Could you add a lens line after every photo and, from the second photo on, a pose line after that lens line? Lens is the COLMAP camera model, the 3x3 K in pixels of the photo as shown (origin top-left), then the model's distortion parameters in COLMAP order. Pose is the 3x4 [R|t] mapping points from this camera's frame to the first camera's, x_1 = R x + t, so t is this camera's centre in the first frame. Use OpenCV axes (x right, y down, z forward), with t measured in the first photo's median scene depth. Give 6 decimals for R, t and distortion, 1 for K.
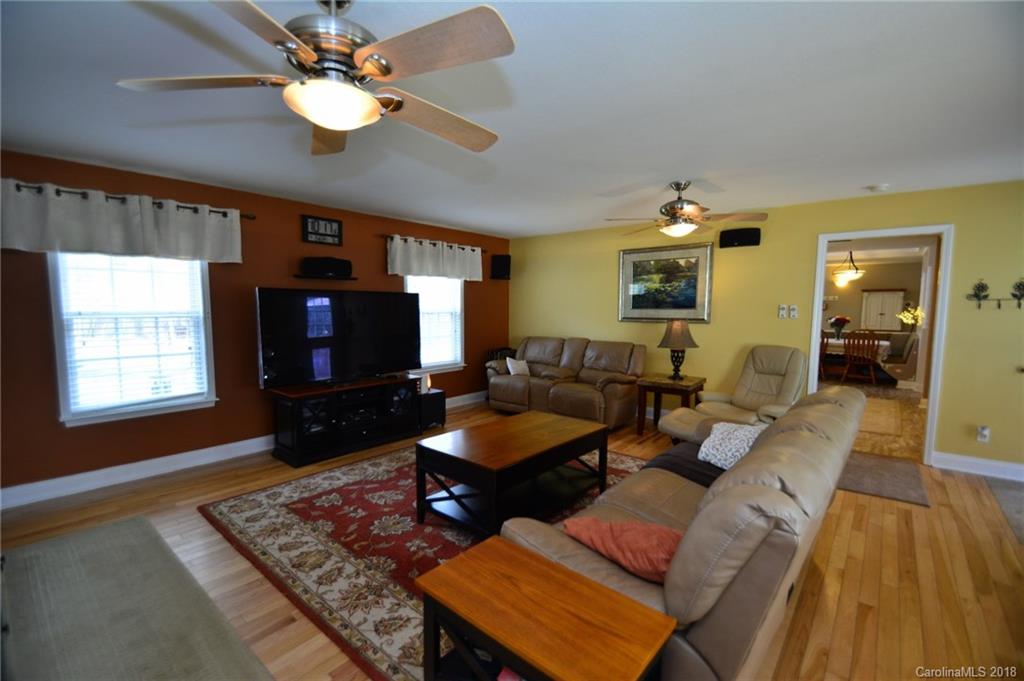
lens RADIAL K [[447.6, 0, 499.7], [0, 447.6, 349.4], [0, 0, 1]] dist [0.015171, -0.017724]
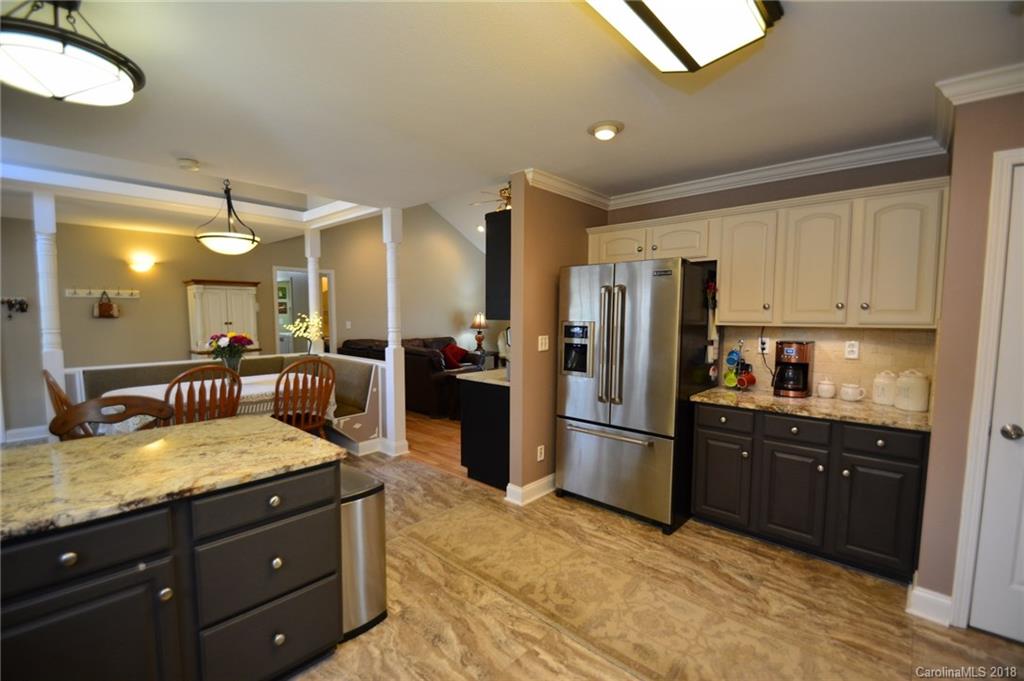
lens RADIAL K [[447.6, 0, 499.7], [0, 447.6, 349.4], [0, 0, 1]] dist [0.015171, -0.017724]
pose [[0.036238, -0.081548, 0.996010, 0.315266], [0.090655, 0.992824, 0.077989, -0.067261], [-0.995223, 0.087467, 0.043371, 0.715828]]
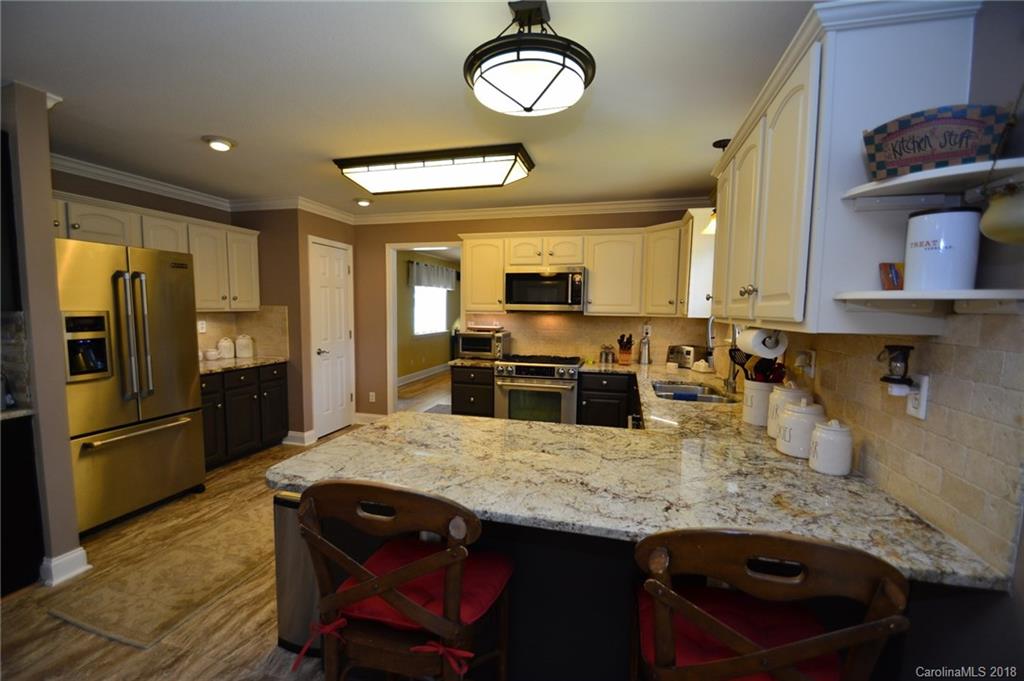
lens RADIAL K [[447.6, 0, 499.7], [0, 447.6, 349.4], [0, 0, 1]] dist [0.015171, -0.017724]
pose [[-0.905032, 0.028855, -0.424363, 0.566883], [-0.051879, 0.982759, 0.177465, -0.096968], [0.422168, 0.182627, -0.887931, 1.046510]]
